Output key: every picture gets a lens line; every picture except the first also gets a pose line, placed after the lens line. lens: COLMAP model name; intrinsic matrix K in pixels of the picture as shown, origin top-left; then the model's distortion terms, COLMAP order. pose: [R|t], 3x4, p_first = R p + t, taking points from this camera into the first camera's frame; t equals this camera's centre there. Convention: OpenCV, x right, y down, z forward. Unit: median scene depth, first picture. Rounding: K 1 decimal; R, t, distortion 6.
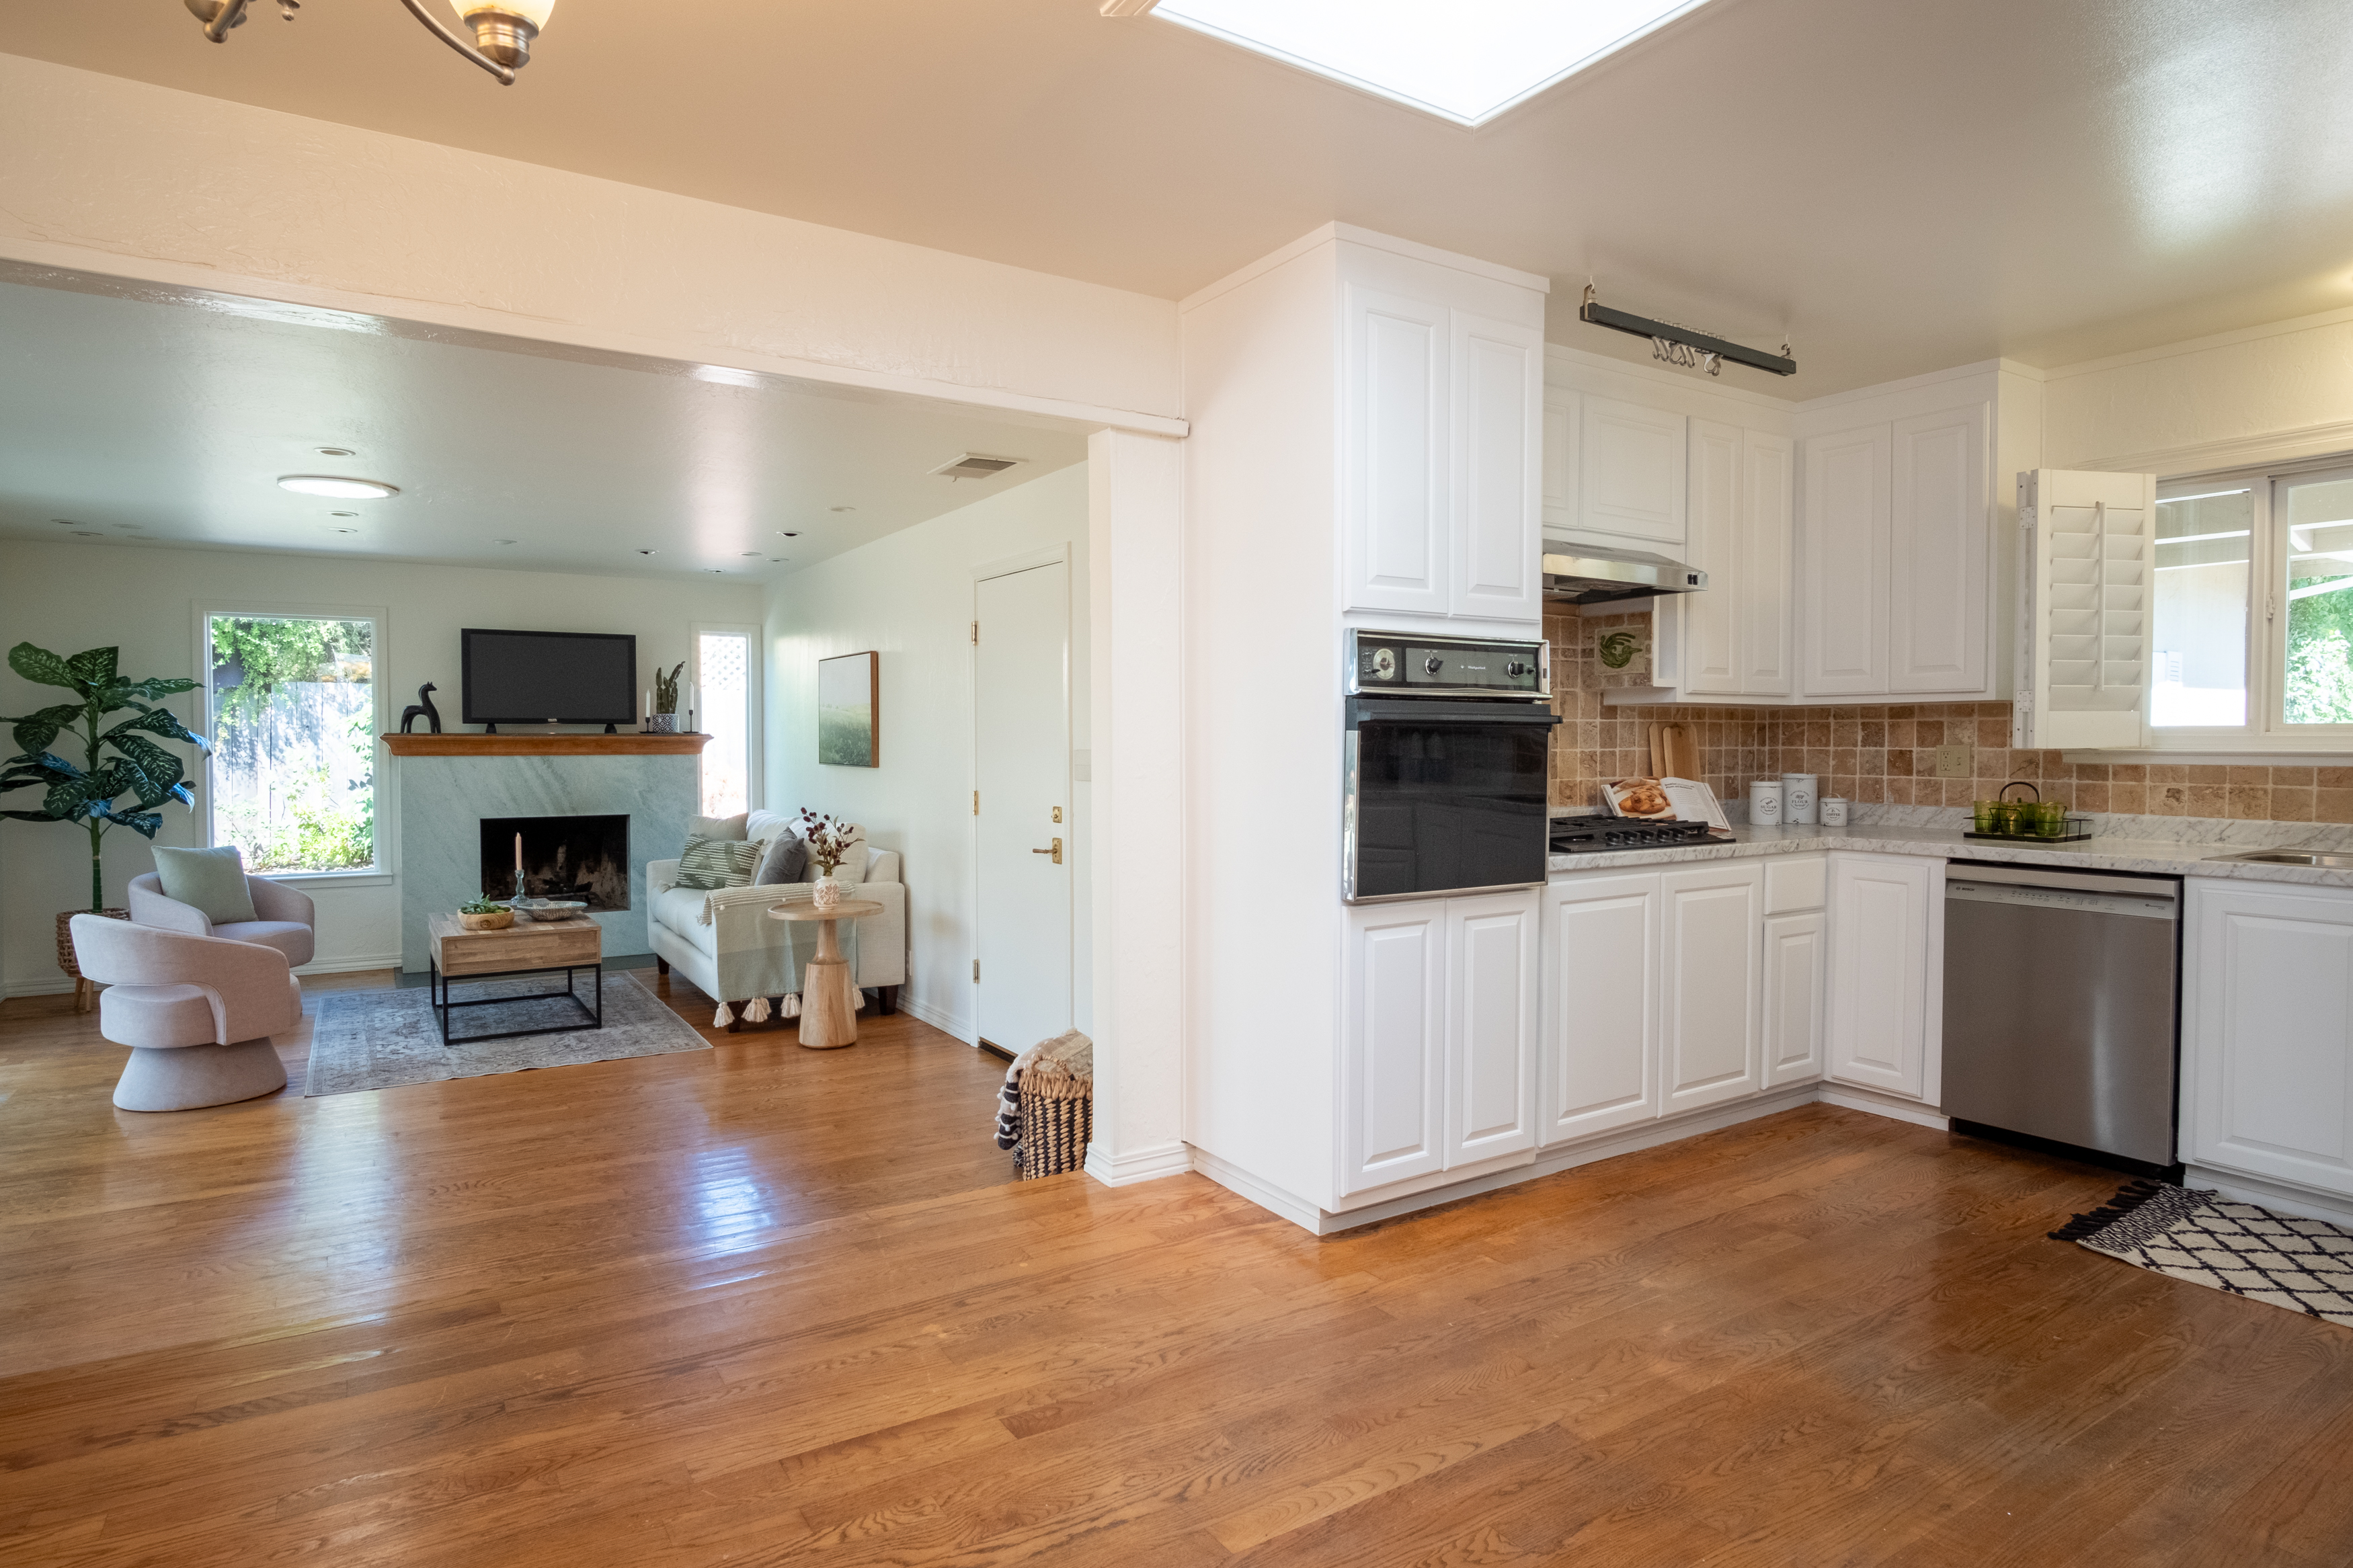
lens RADIAL K [[1258.4, 0, 1174.3], [0, 1258.4, 780.7], [0, 0, 1]] dist [-0.034543, 0.006295]
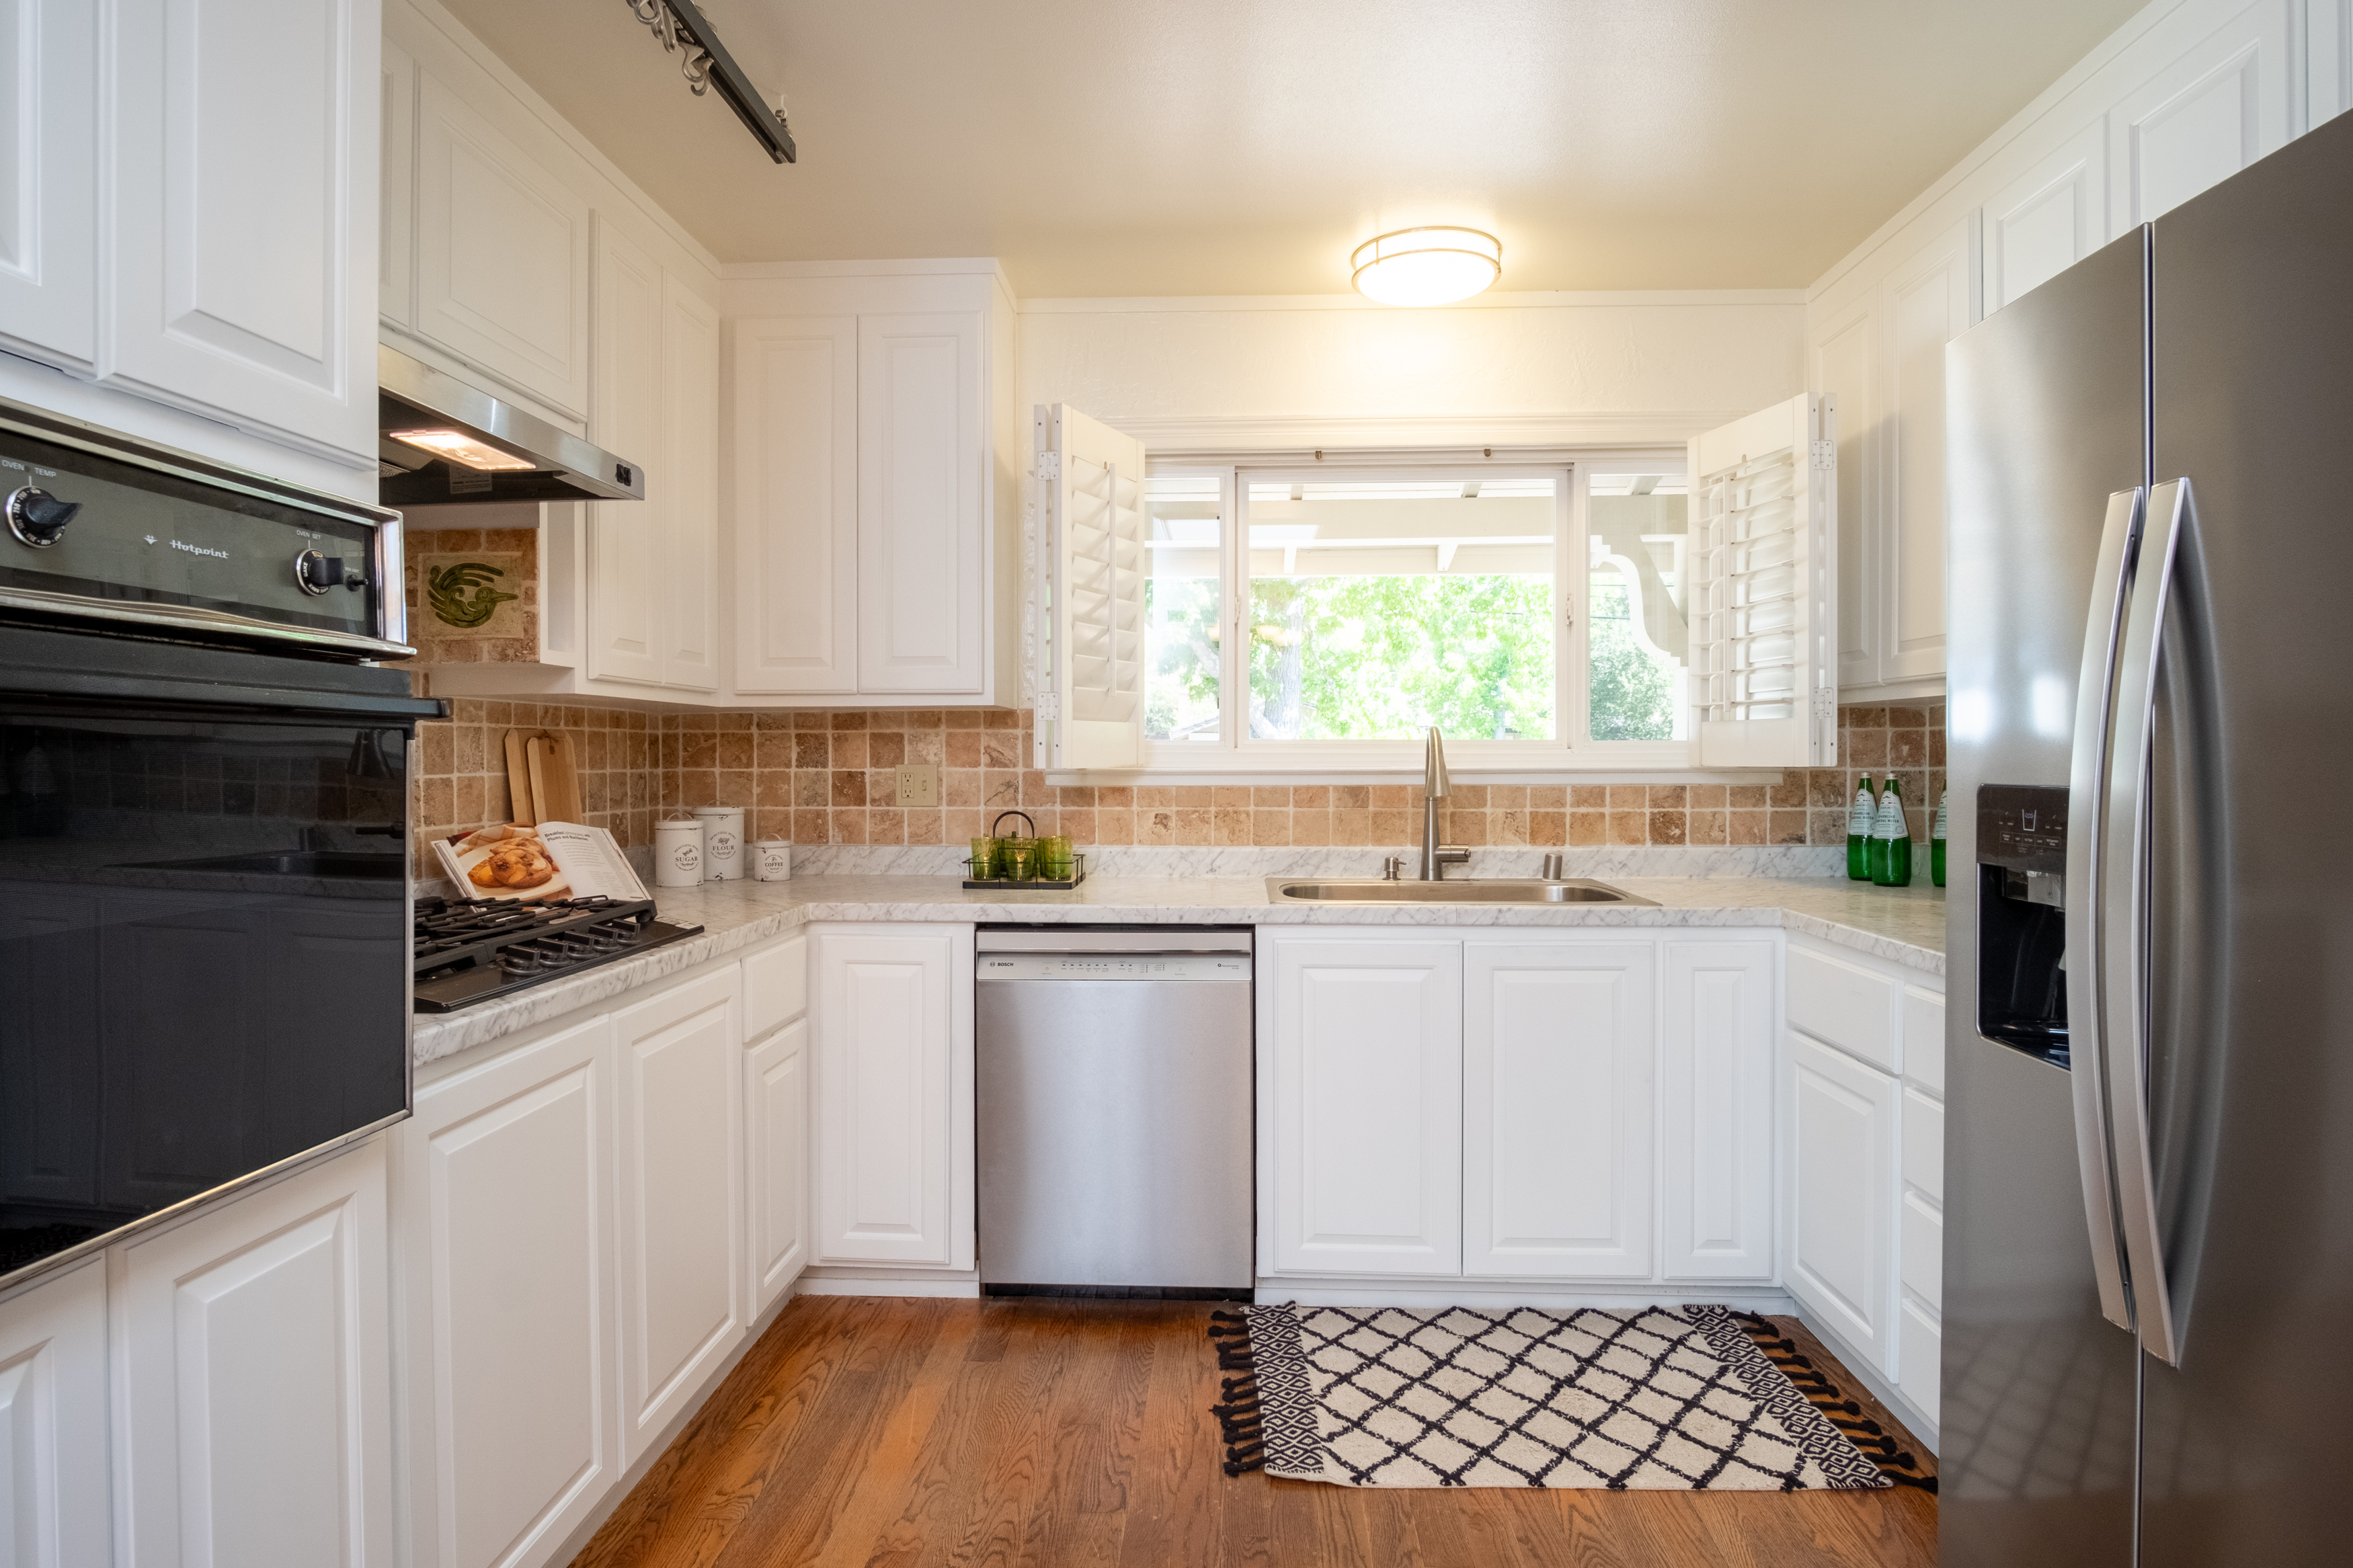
lens RADIAL K [[1270.3, 0, 1164.3], [0, 1270.3, 780.1], [0, 0, 1]] dist [-0.037165, 0.011073]
pose [[0.587910, -0.015081, 0.808786, 0.094664], [0.027940, 0.999608, -0.001671, -0.015013], [-0.808444, 0.023580, 0.588101, 0.464988]]
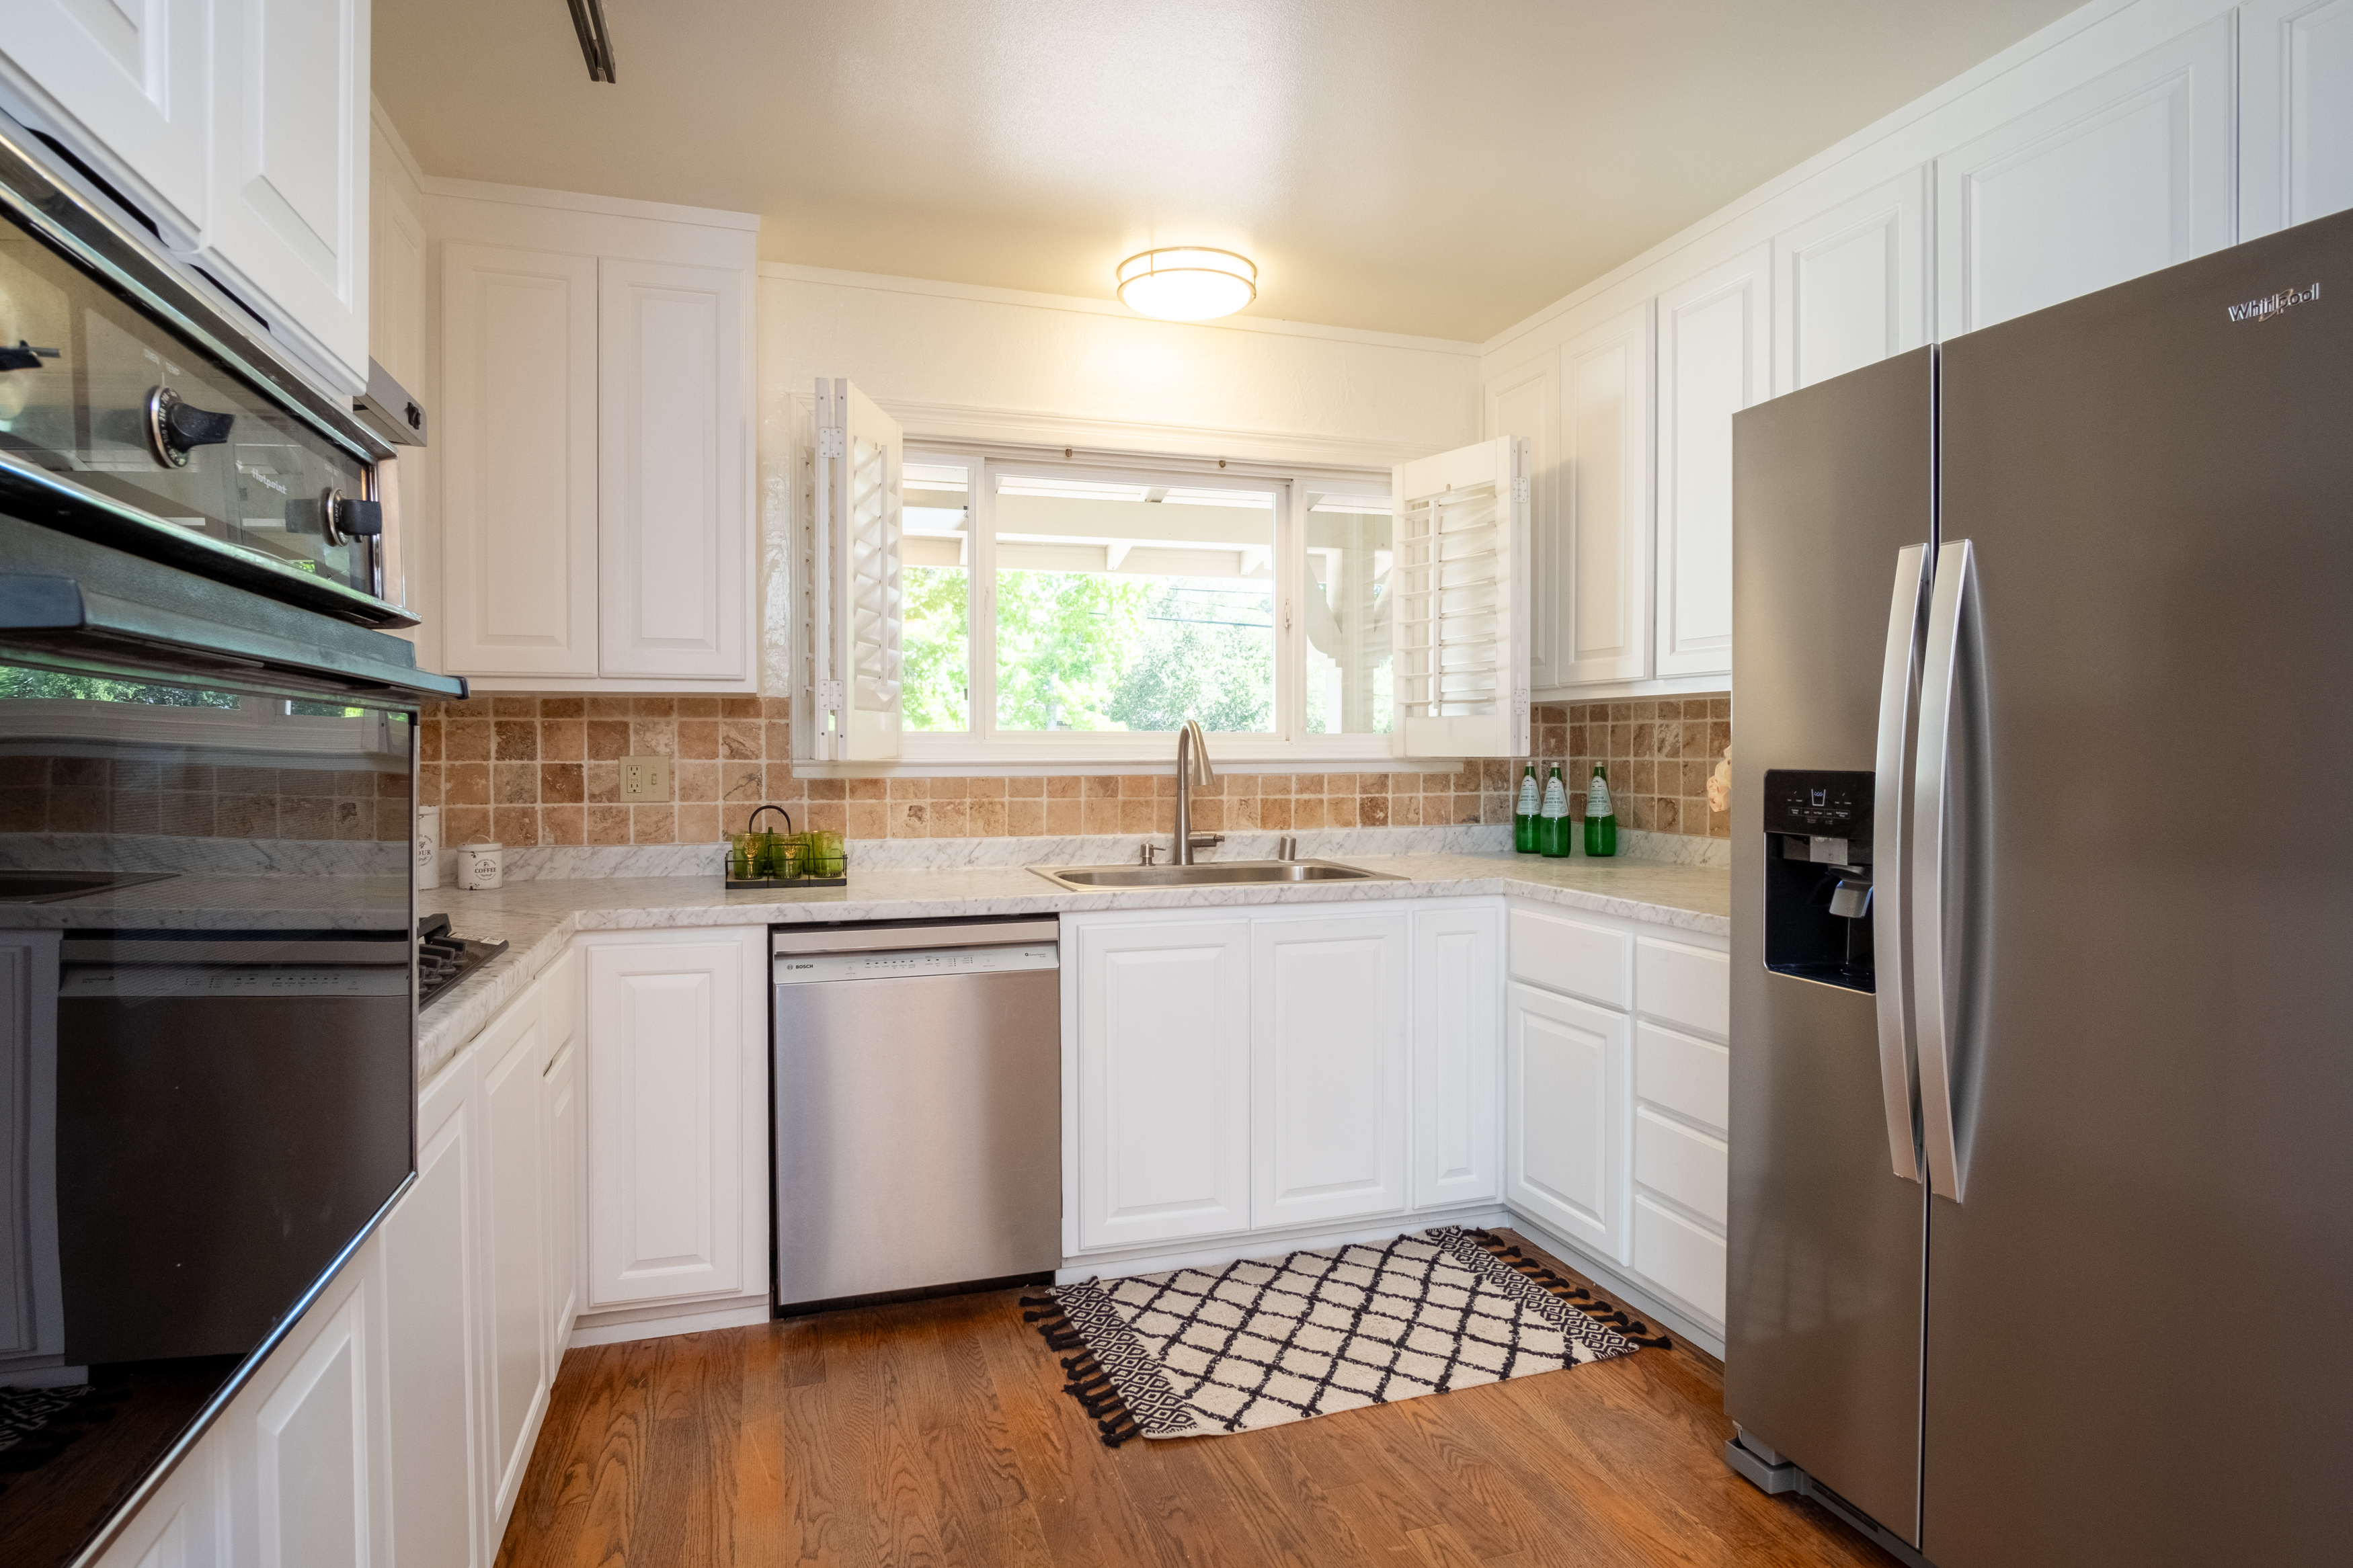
lens RADIAL K [[1258.4, 0, 1174.3], [0, 1258.4, 780.7], [0, 0, 1]] dist [-0.034543, 0.006295]
pose [[0.257544, -0.024588, 0.965954, 0.026089], [0.032608, 0.999328, 0.016744, -0.018870], [-0.965716, 0.027185, 0.258172, 0.590483]]
